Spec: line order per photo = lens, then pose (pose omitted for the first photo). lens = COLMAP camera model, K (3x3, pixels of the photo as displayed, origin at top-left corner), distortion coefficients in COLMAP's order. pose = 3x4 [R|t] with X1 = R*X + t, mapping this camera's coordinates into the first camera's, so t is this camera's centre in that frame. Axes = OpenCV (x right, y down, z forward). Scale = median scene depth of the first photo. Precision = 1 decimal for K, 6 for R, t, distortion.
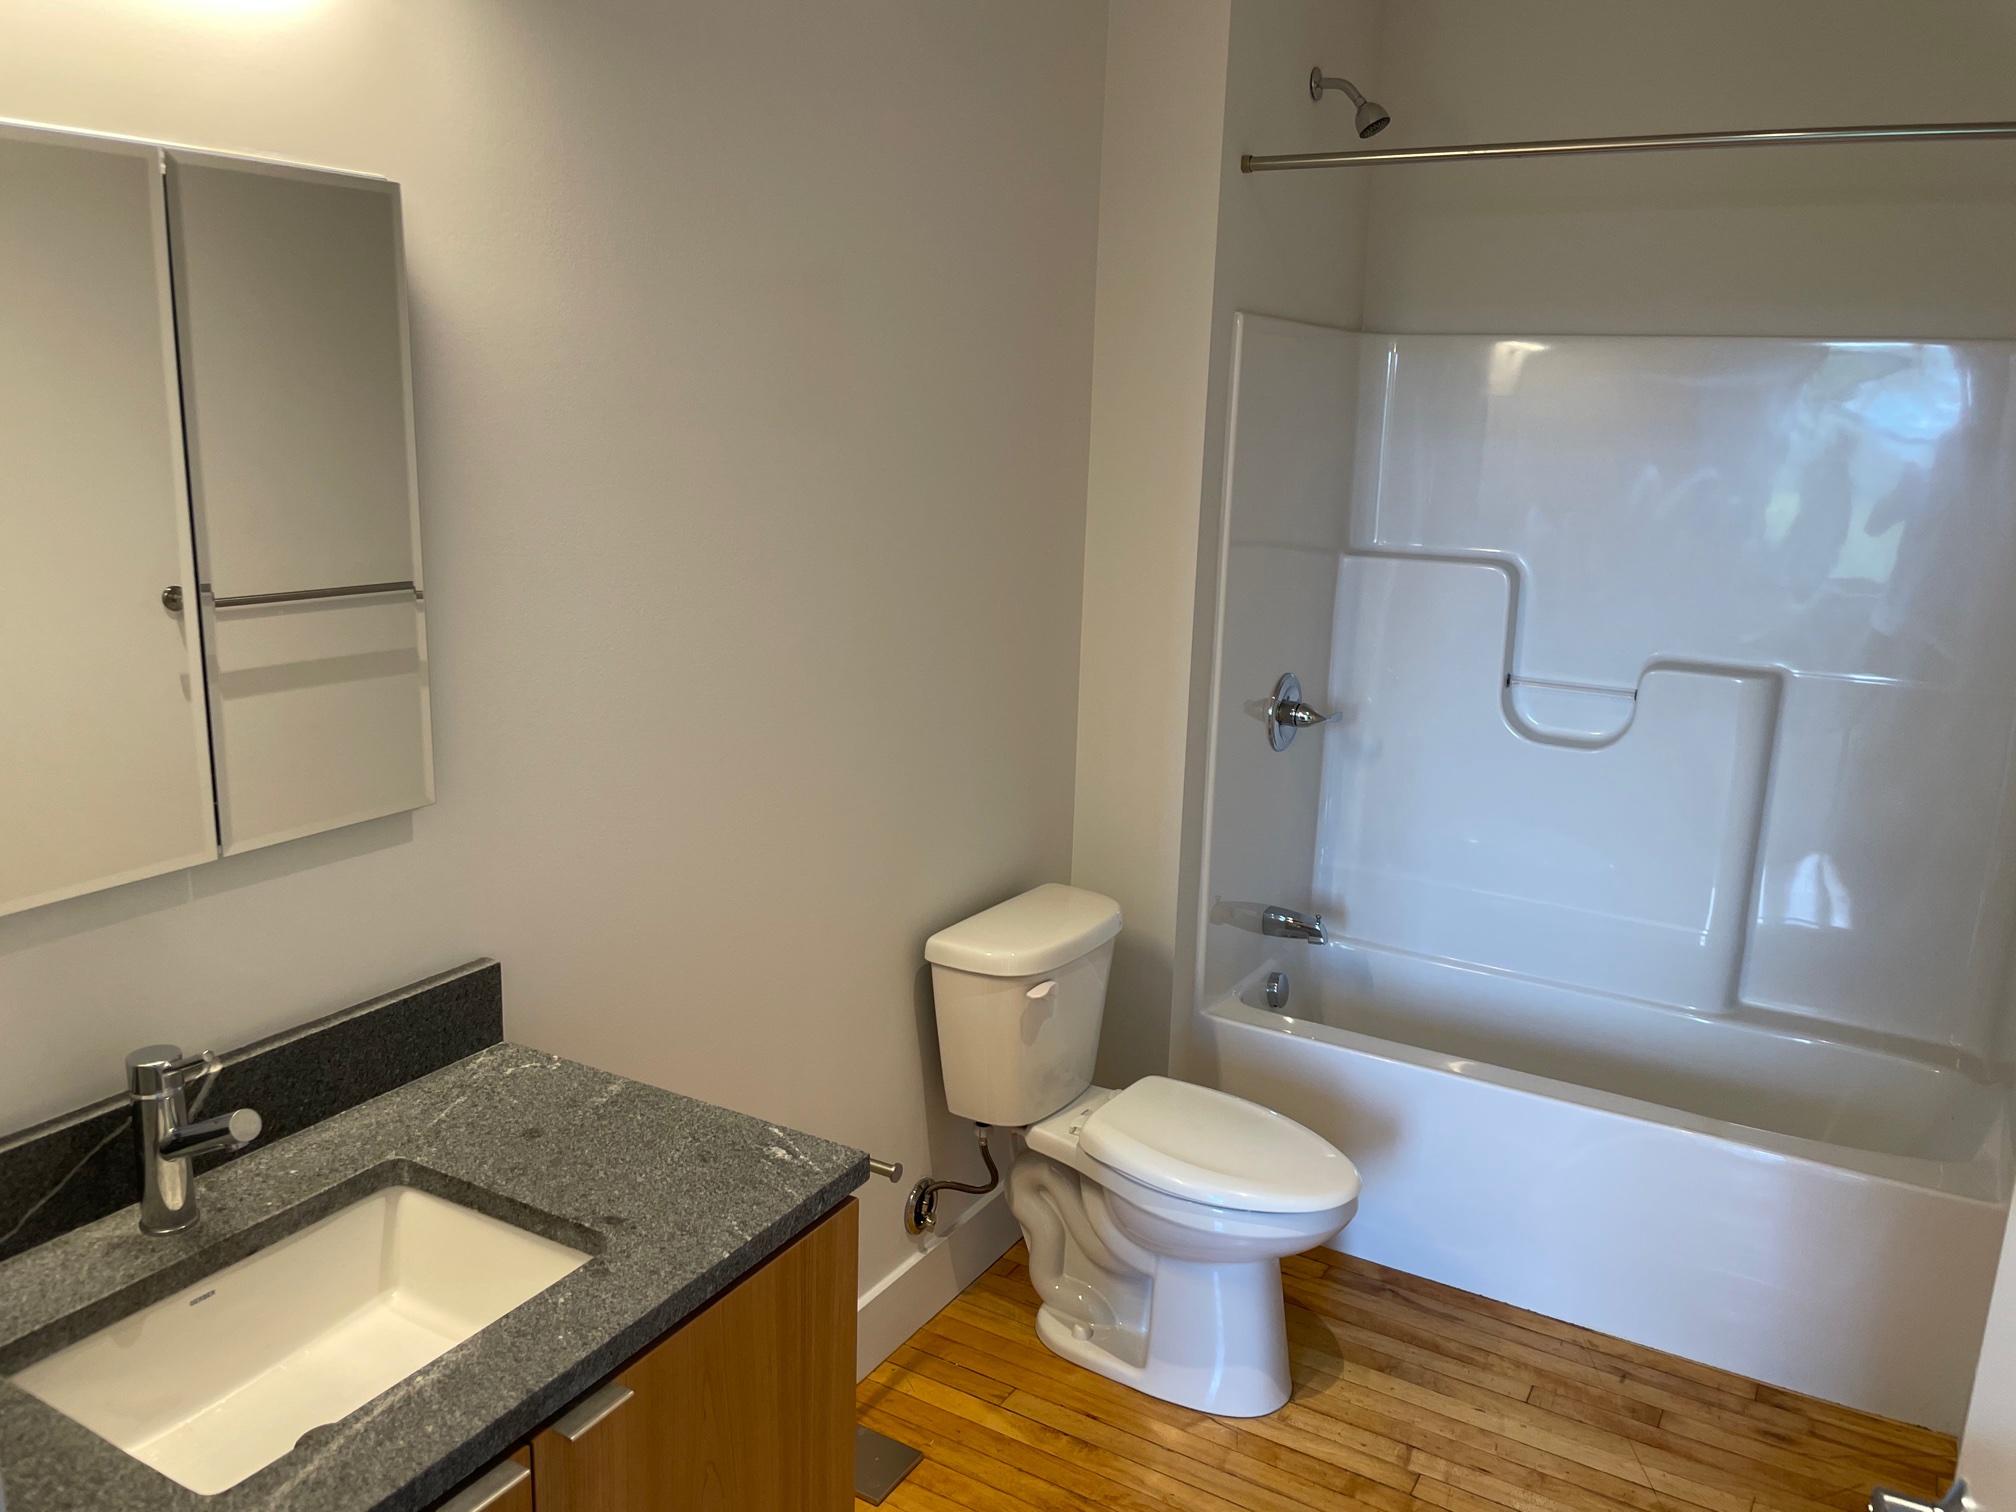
lens RADIAL K [[1558.9, 0, 1008.0], [0, 1558.9, 756.0], [0, 0, 1]] dist [0.118238, -0.165641]
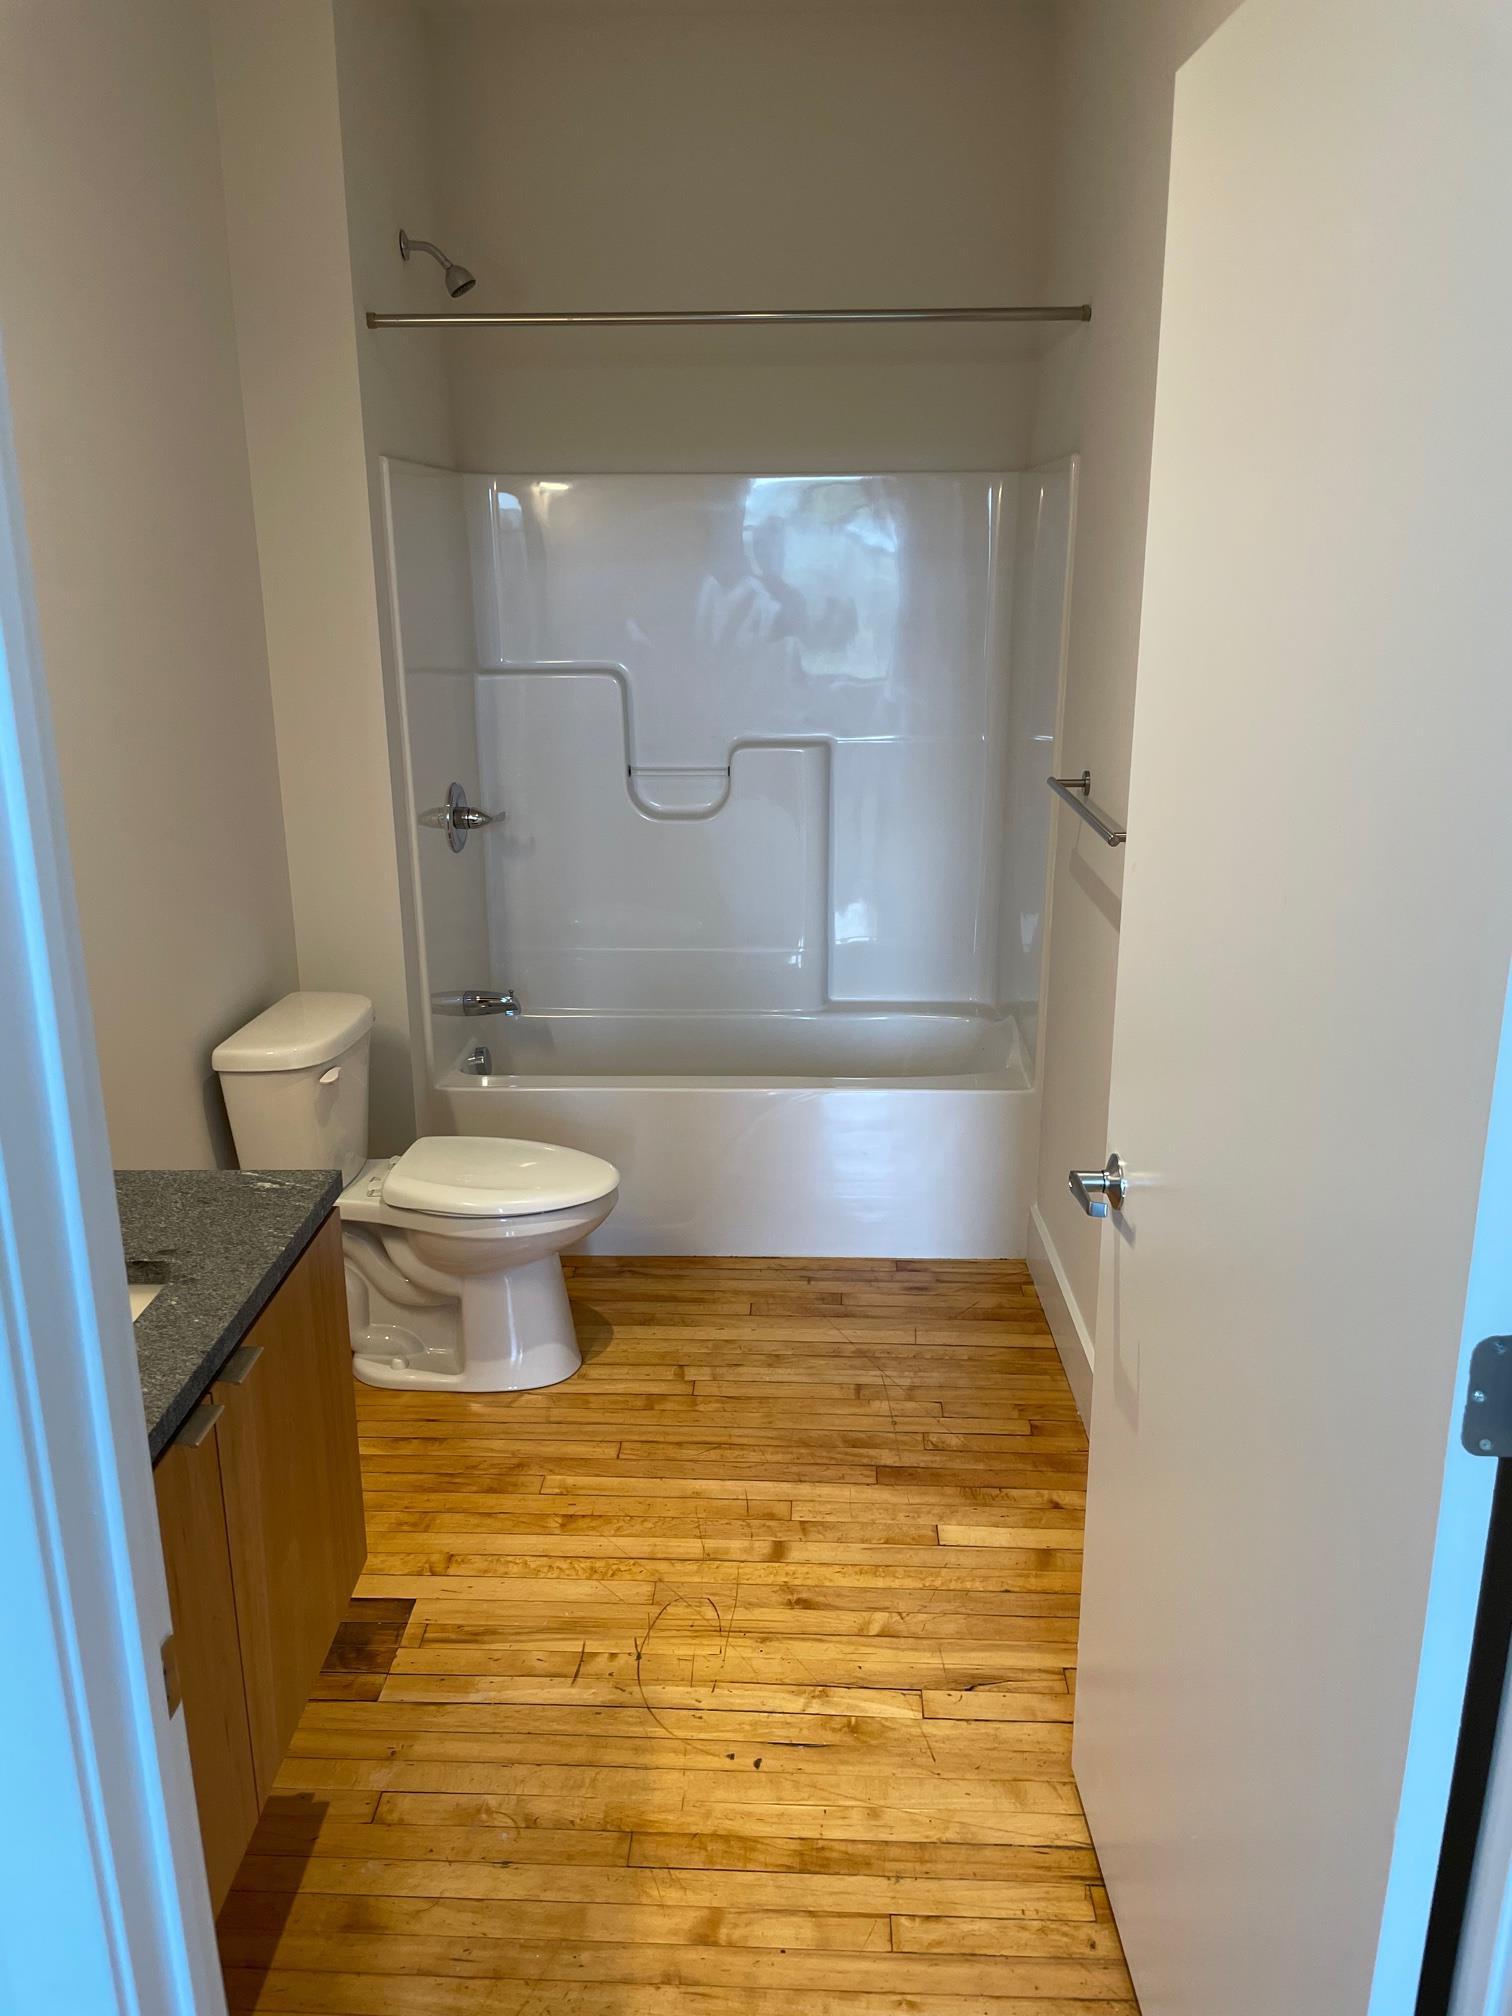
lens RADIAL K [[1558.9, 0, 756.0], [0, 1558.9, 1008.0], [0, 0, 1]] dist [0.118238, -0.165641]
pose [[0.882922, -0.168308, 0.438316, -0.186130], [0.137585, 0.985306, 0.101202, 0.028191], [-0.448908, -0.029048, 0.893105, -0.139306]]
